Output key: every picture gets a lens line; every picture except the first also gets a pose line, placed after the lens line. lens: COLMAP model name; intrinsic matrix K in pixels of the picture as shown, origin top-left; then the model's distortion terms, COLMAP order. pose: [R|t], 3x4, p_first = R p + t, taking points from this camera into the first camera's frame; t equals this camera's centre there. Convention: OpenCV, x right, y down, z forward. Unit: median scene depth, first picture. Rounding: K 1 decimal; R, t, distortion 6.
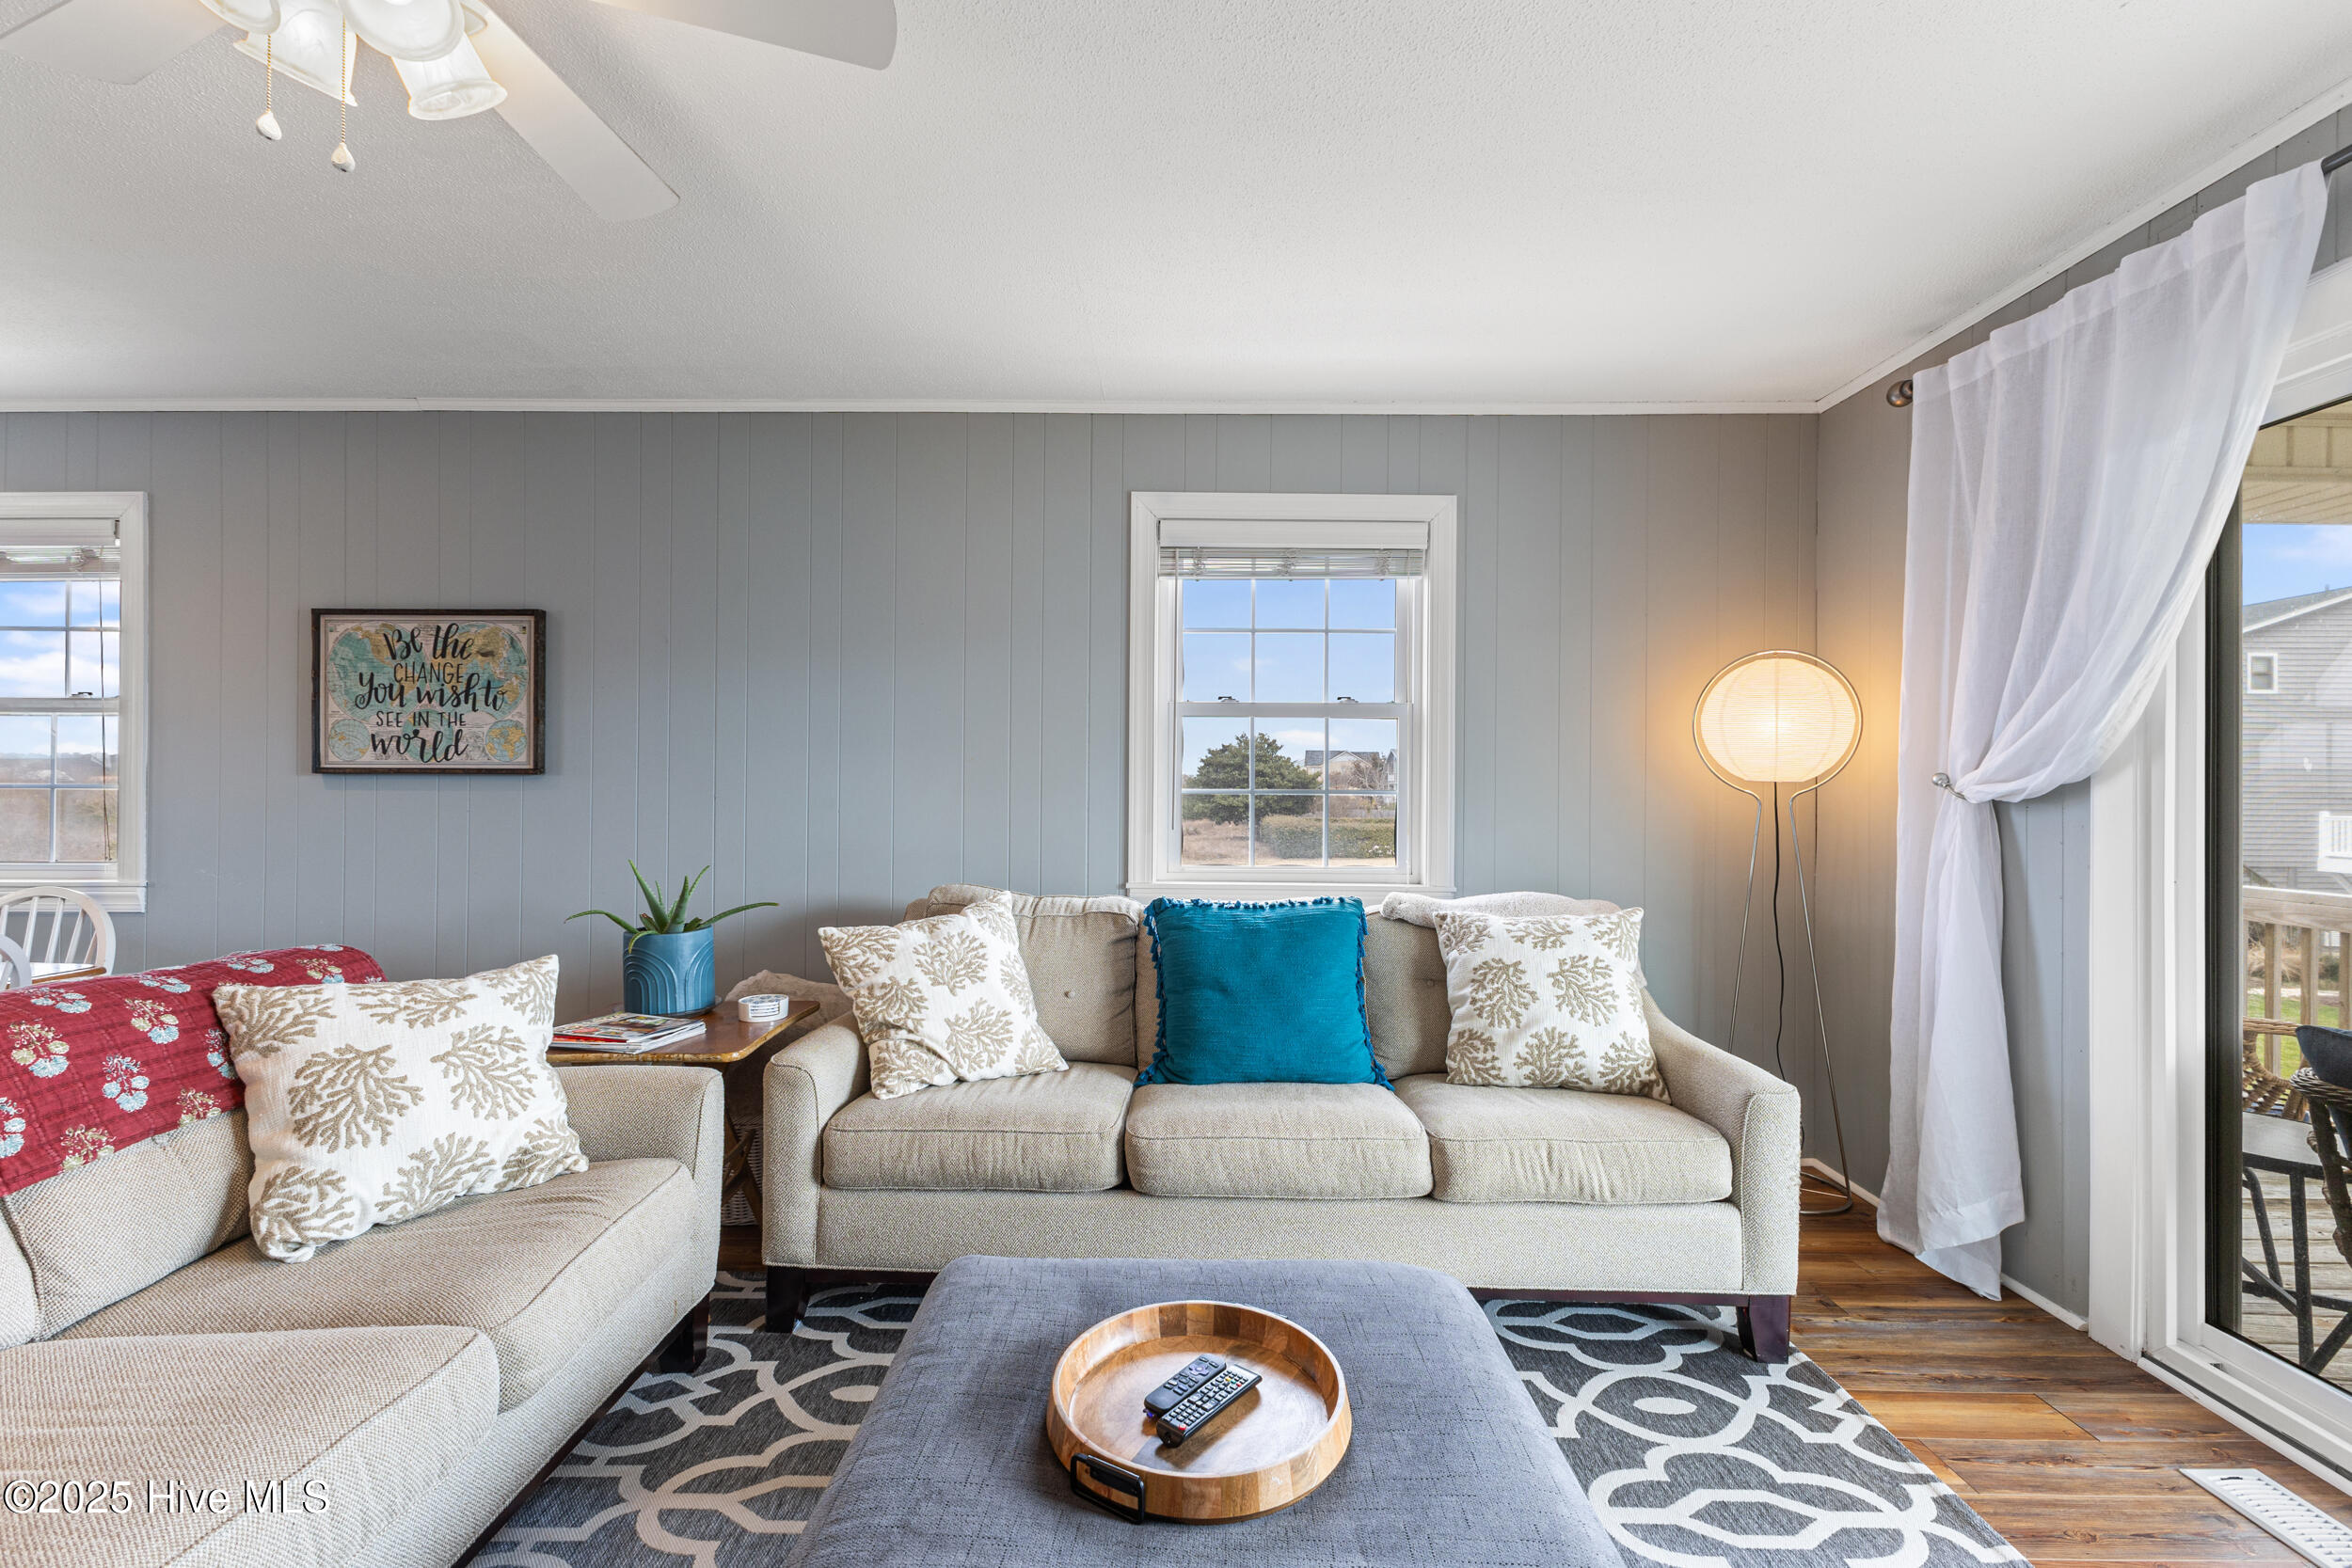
lens RADIAL K [[1013.9, 0, 1188.0], [0, 1013.9, 777.8], [0, 0, 1]] dist [0.013104, -0.003784]
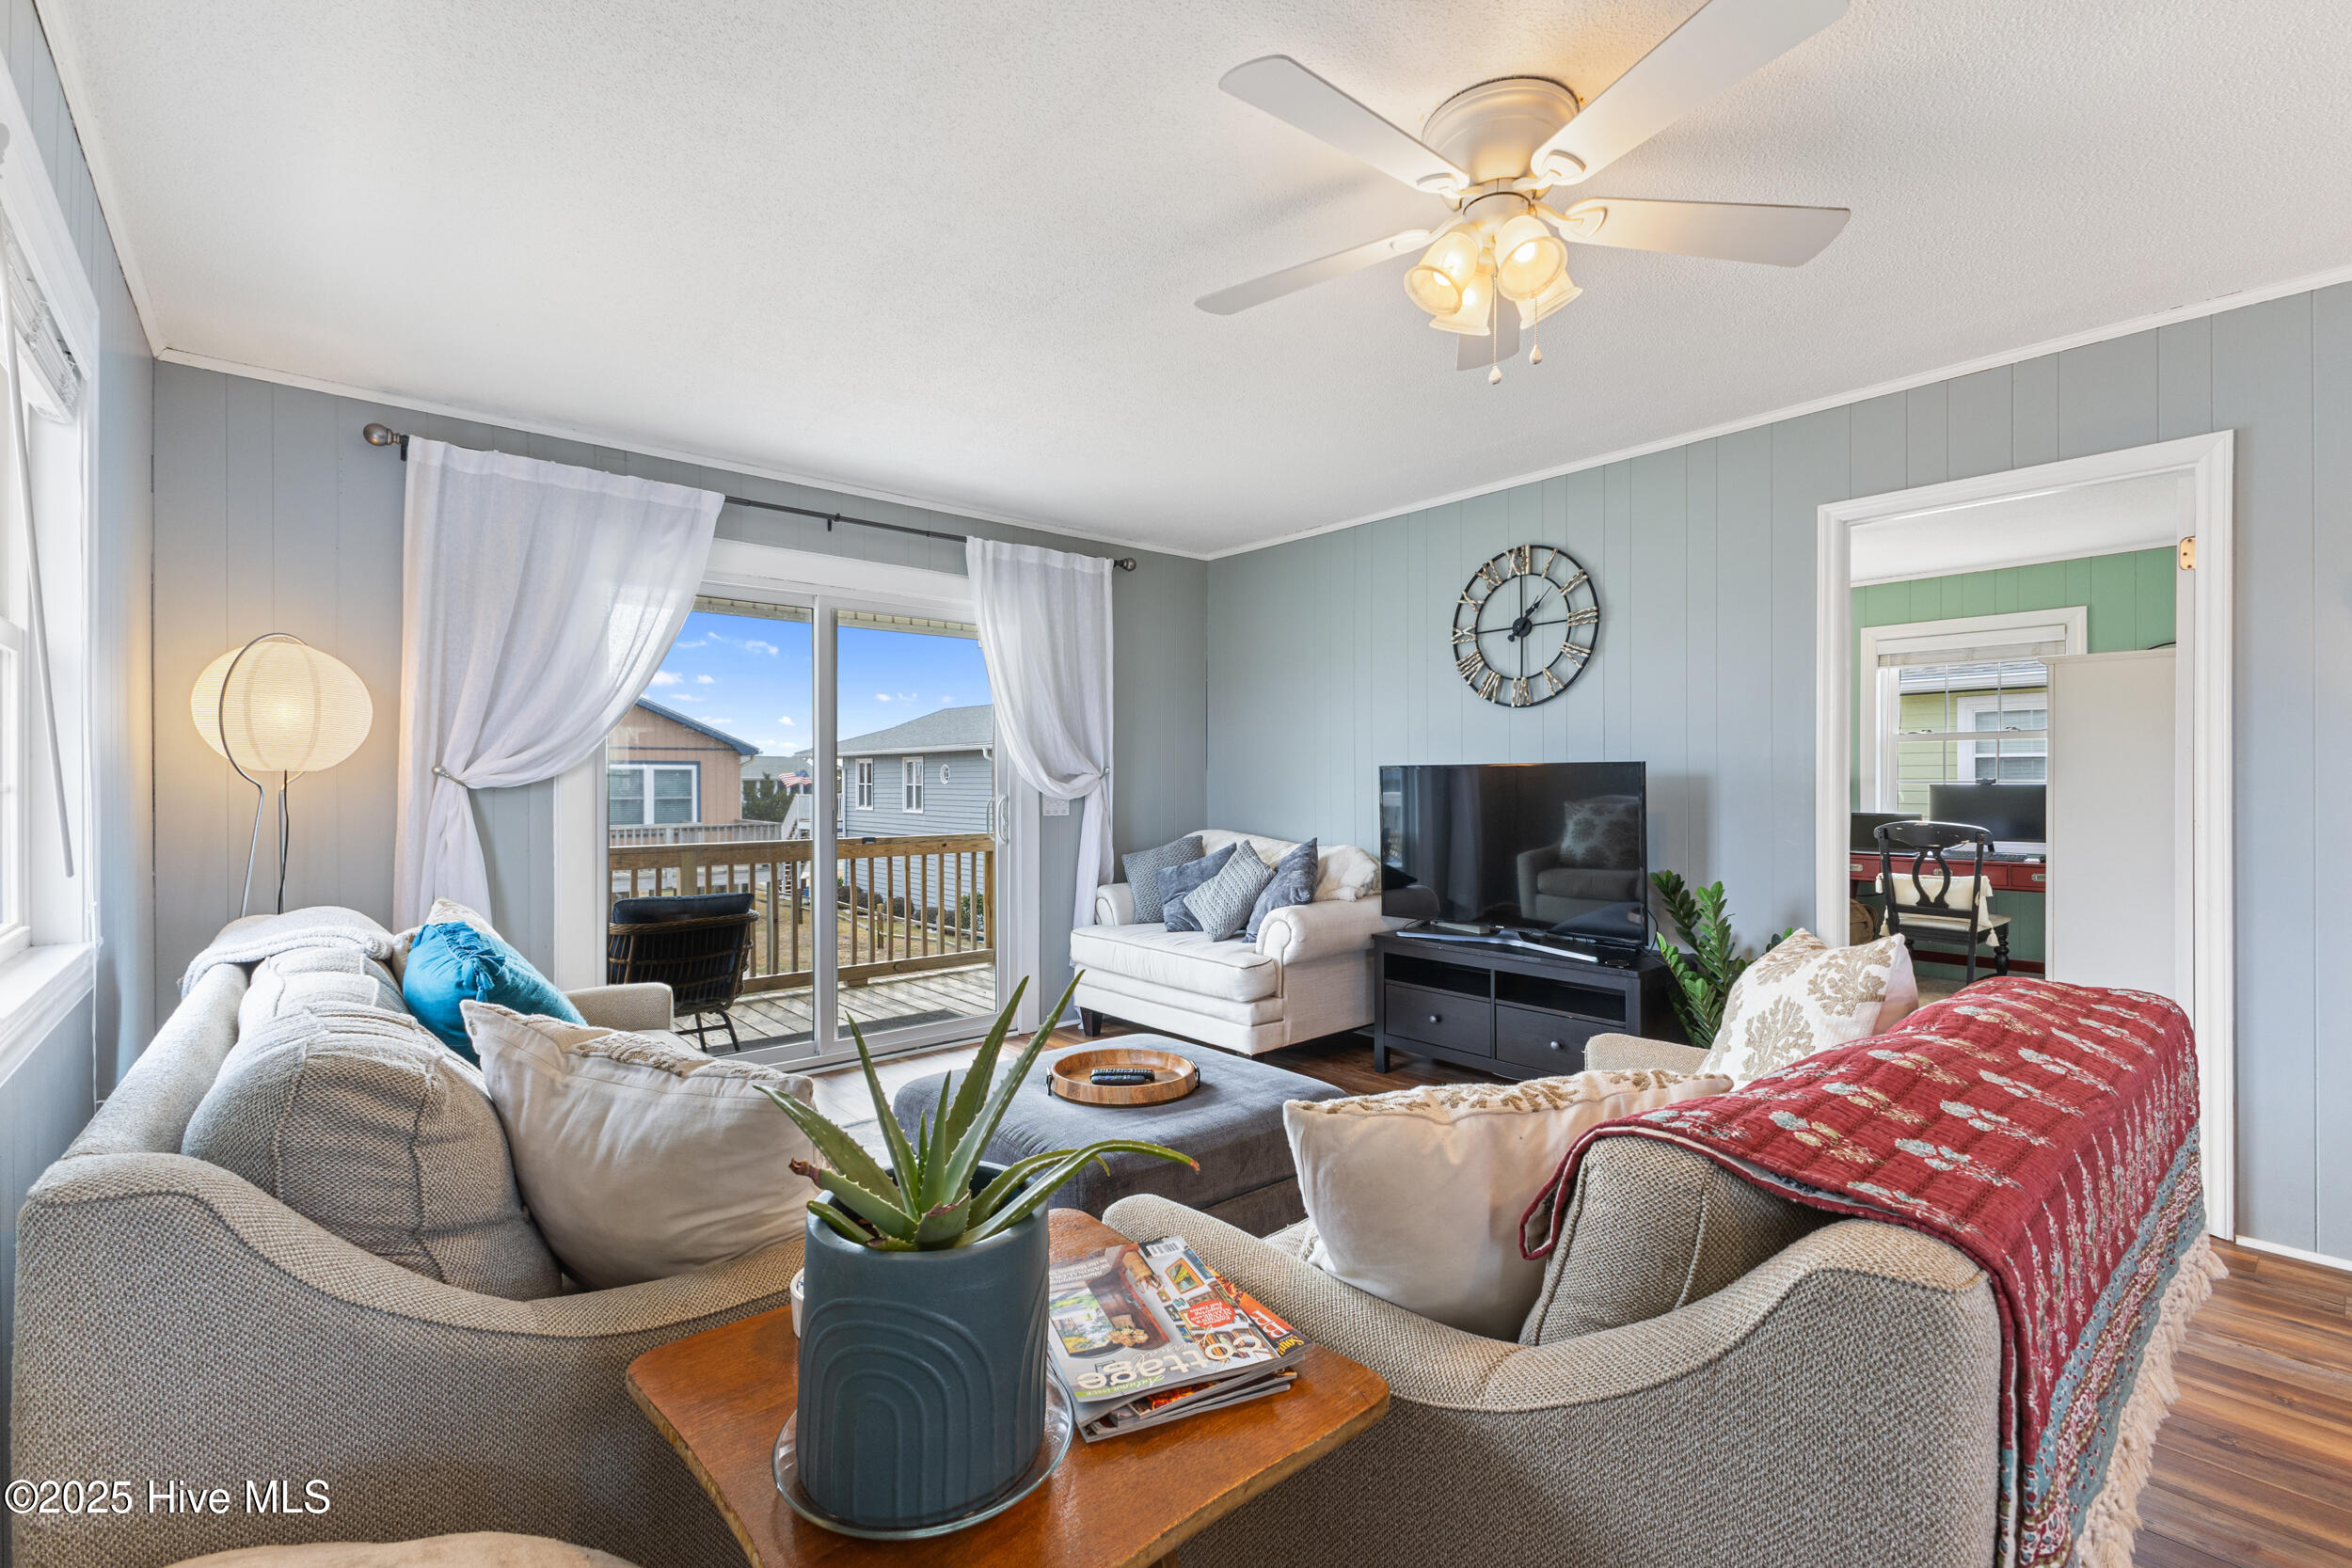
lens RADIAL K [[1013.9, 0, 1173.6], [0, 1013.9, 780.8], [0, 0, 1]] dist [0.013104, -0.003784]
pose [[-0.661160, -0.005478, 0.750225, -0.638367], [-0.009109, 0.999958, -0.000726, 0.005191], [-0.750190, -0.007314, -0.661182, 0.913994]]
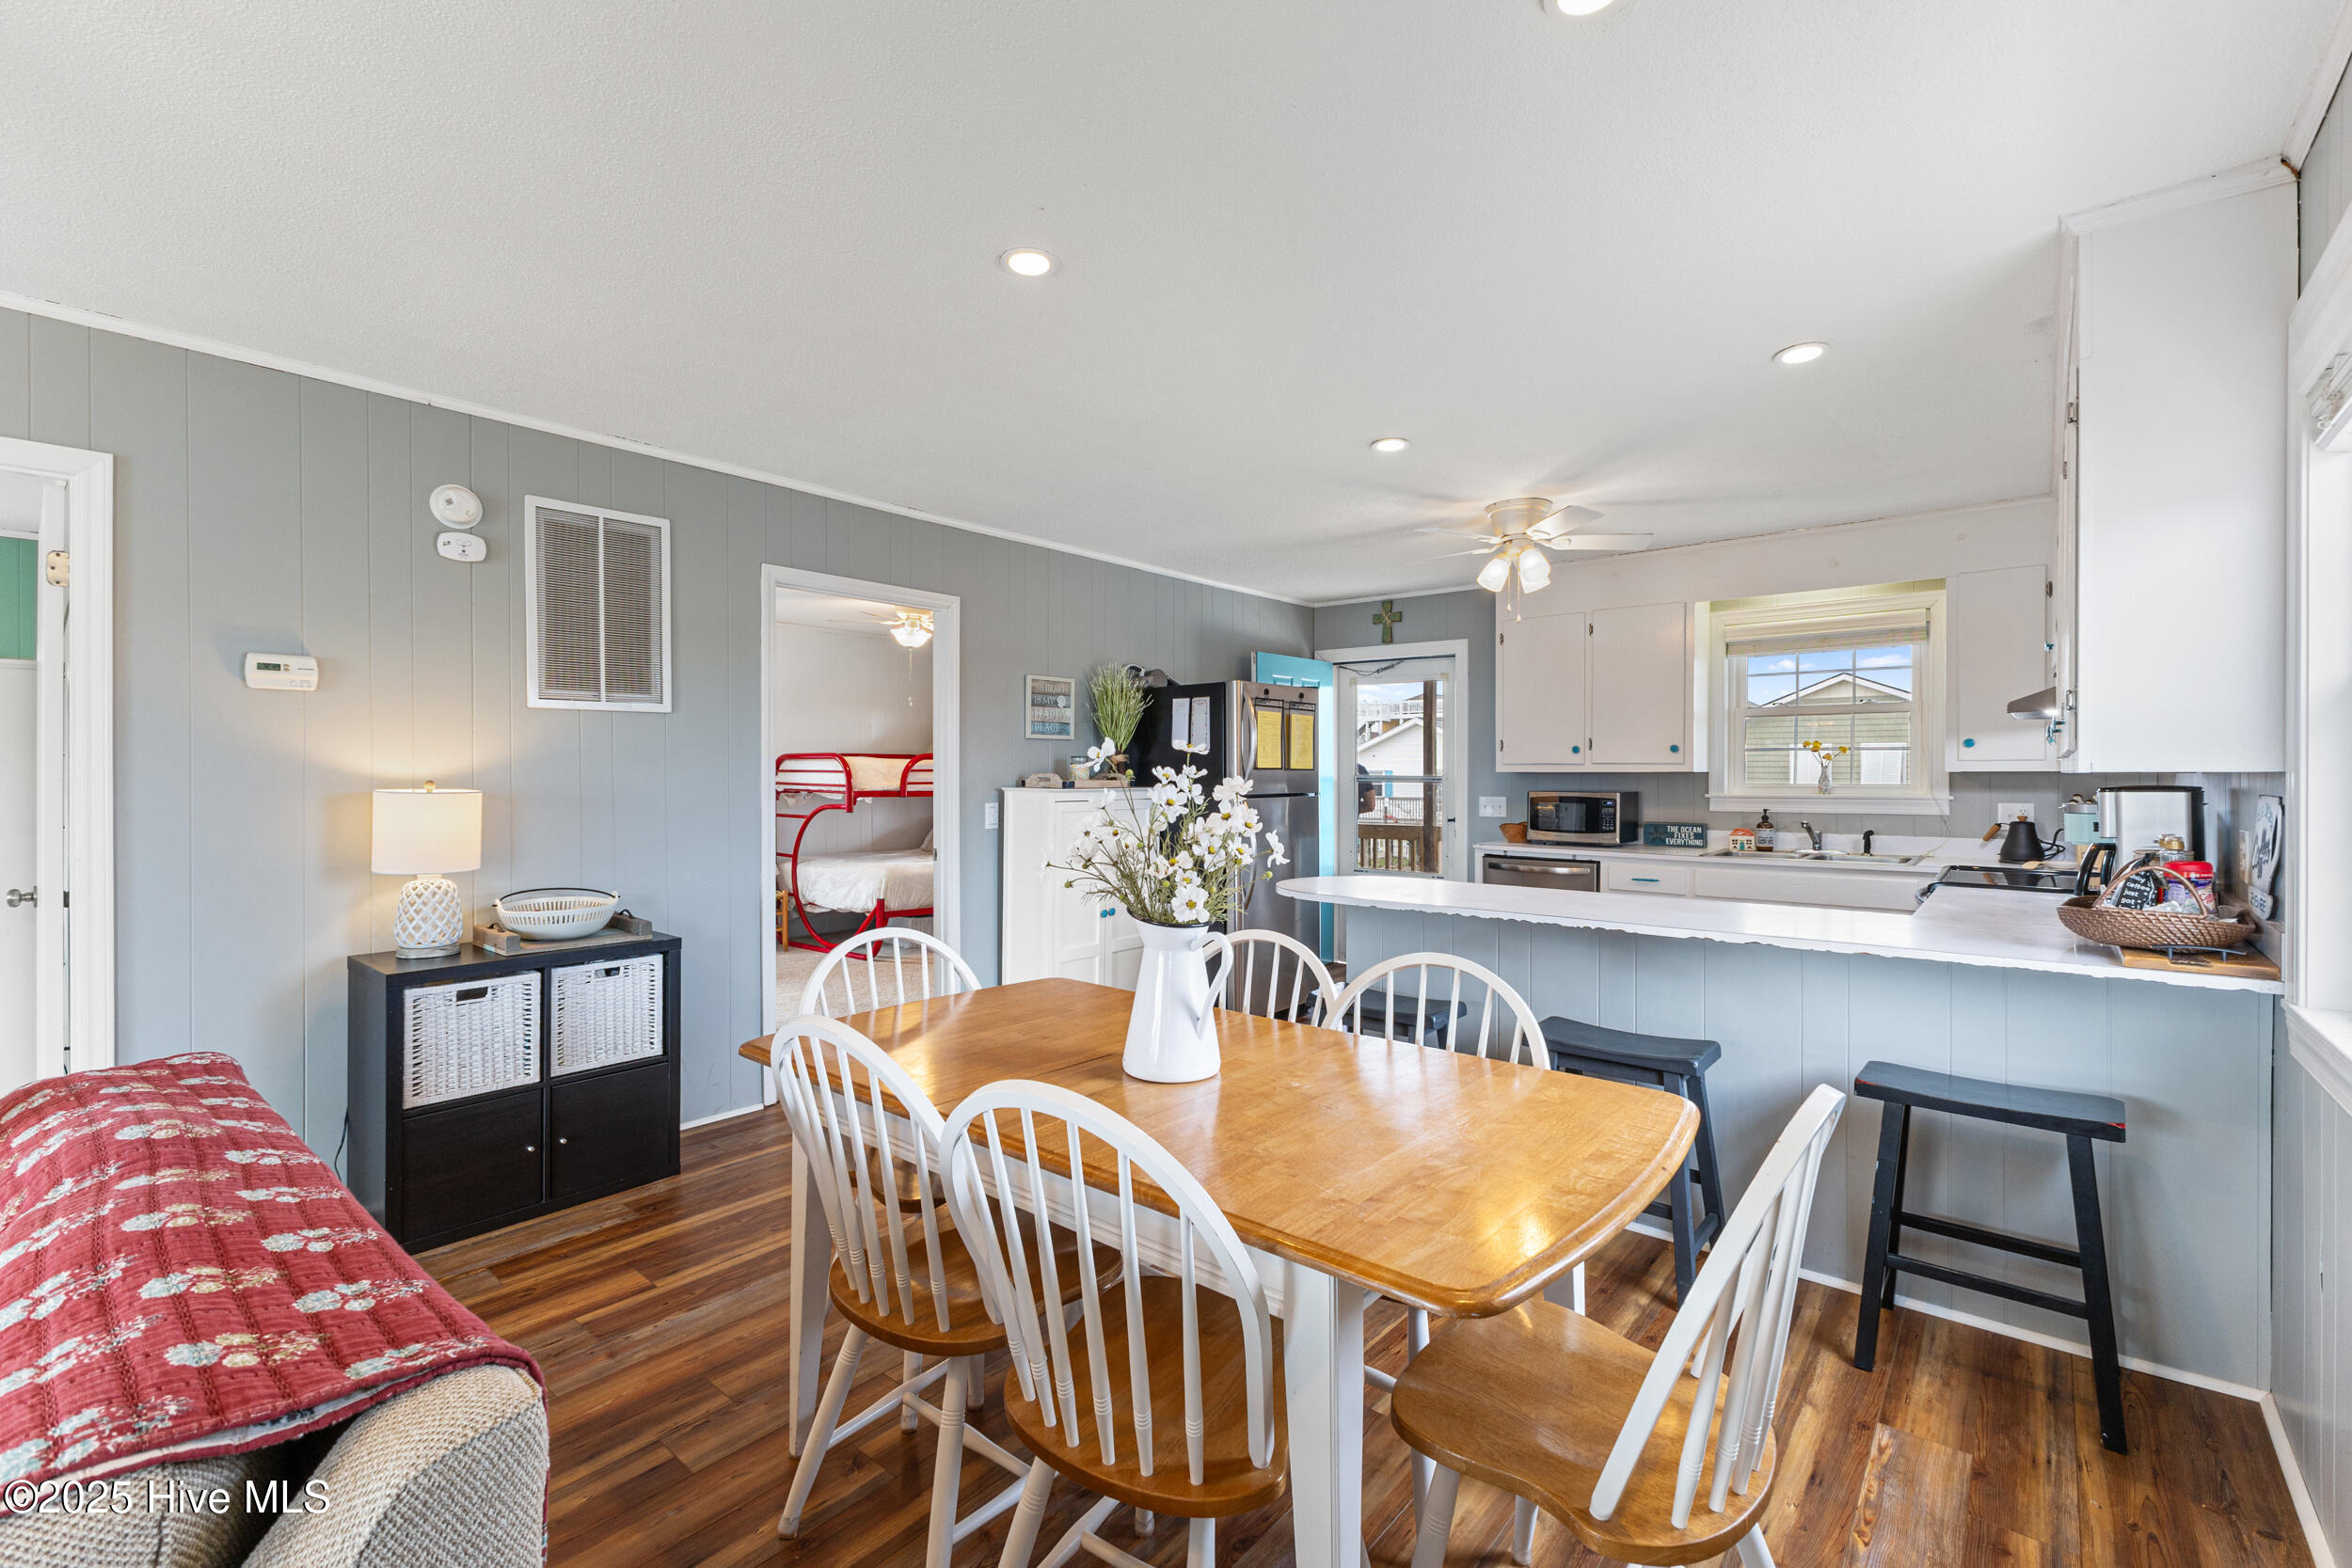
lens RADIAL K [[1013.9, 0, 1178.0], [0, 1013.9, 769.9], [0, 0, 1]] dist [0.013104, -0.003784]
pose [[-0.638405, -0.008127, -0.769657, -0.503122], [0.004097, 0.999894, -0.013957, -0.021011], [0.769689, -0.012064, -0.638305, 0.894882]]
